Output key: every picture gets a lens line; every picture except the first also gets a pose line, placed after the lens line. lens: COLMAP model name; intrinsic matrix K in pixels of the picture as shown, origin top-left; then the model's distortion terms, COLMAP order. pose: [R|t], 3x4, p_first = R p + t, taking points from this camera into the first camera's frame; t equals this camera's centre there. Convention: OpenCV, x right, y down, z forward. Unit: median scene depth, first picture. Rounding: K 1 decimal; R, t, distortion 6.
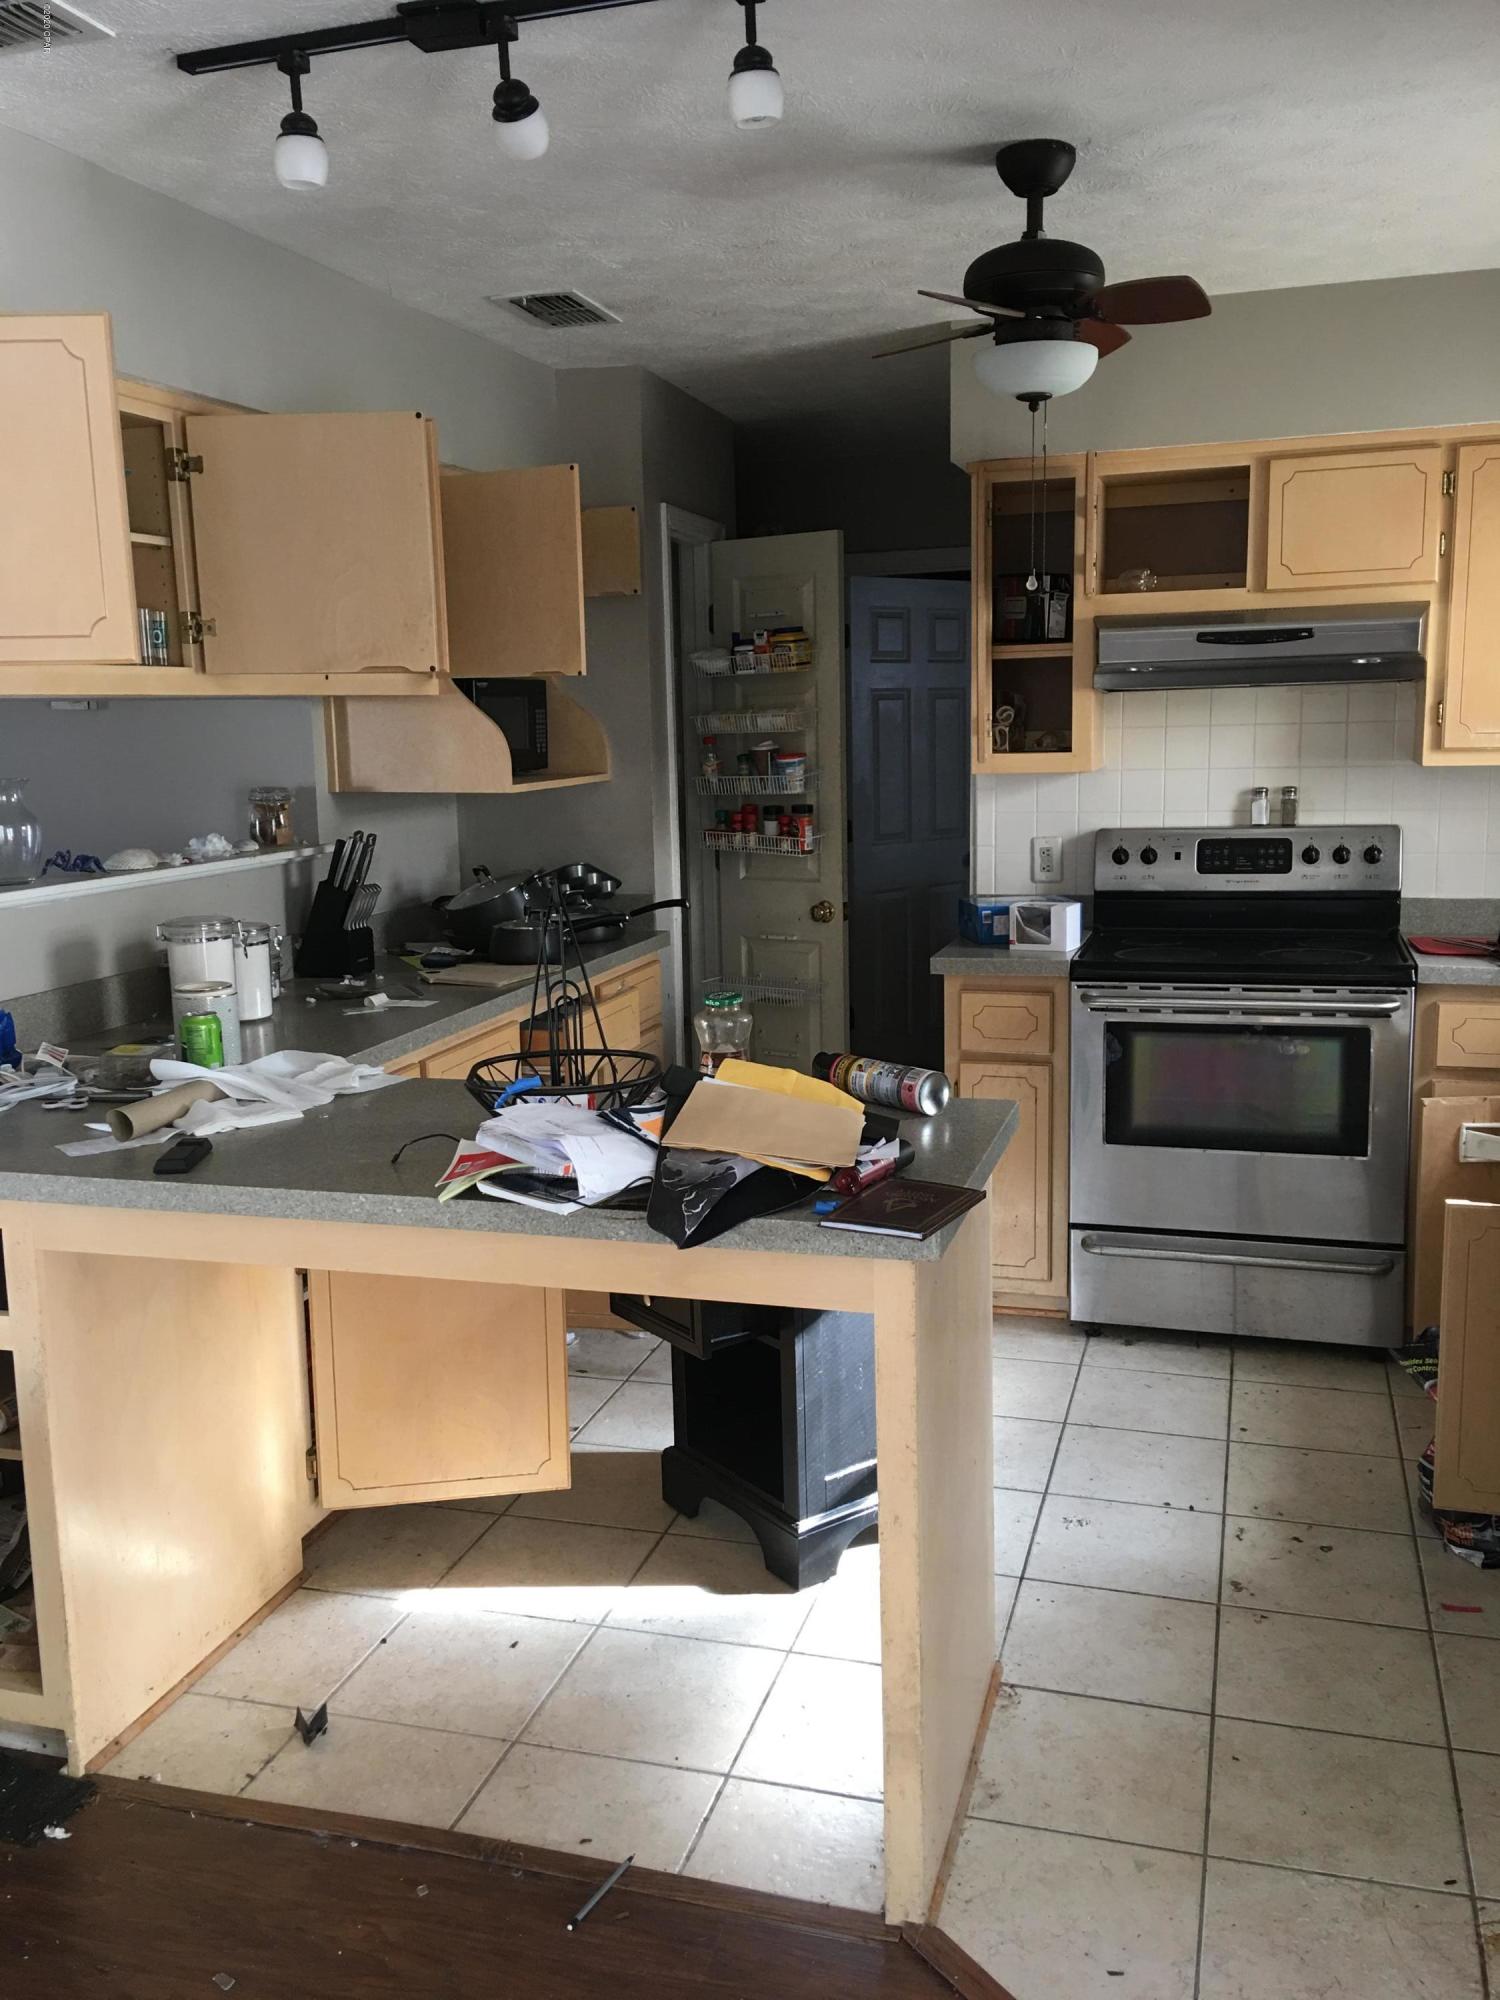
lens RADIAL K [[1702.1, 0, 745.6], [0, 1702.1, 1003.7], [0, 0, 1]] dist [0.087165, -0.097149]
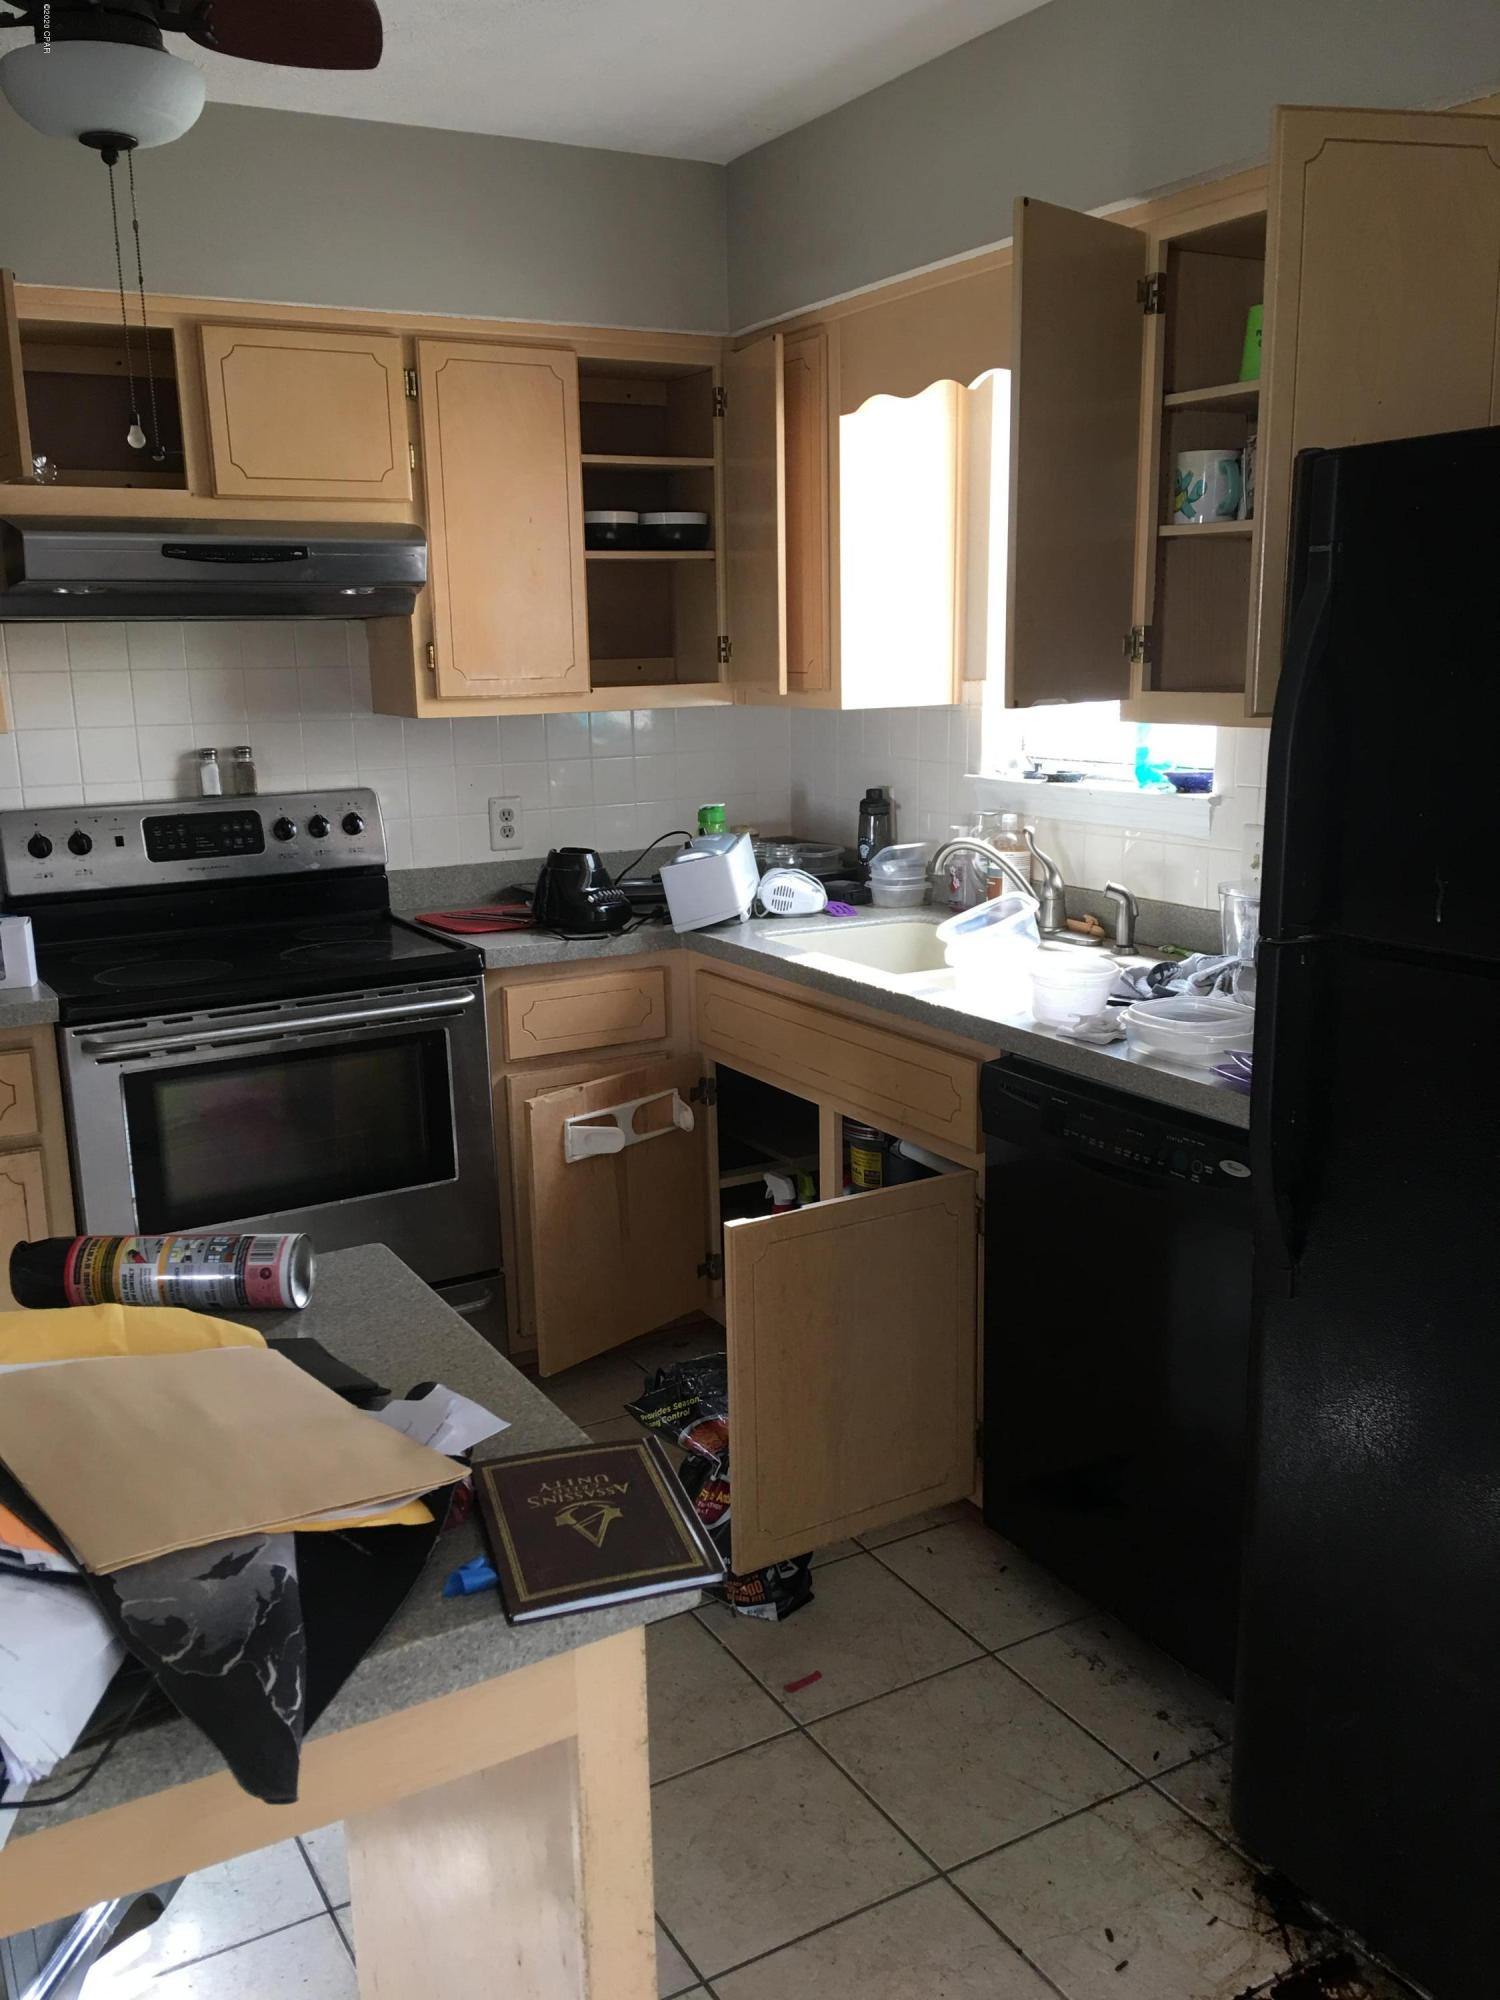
lens RADIAL K [[1702.1, 0, 745.4], [0, 1702.1, 1000.2], [0, 0, 1]] dist [0.087165, -0.097149]
pose [[0.684996, -0.144427, 0.714088, -0.126932], [0.127981, 0.988766, 0.077214, -0.043587], [-0.717218, 0.038498, 0.695785, 0.294116]]
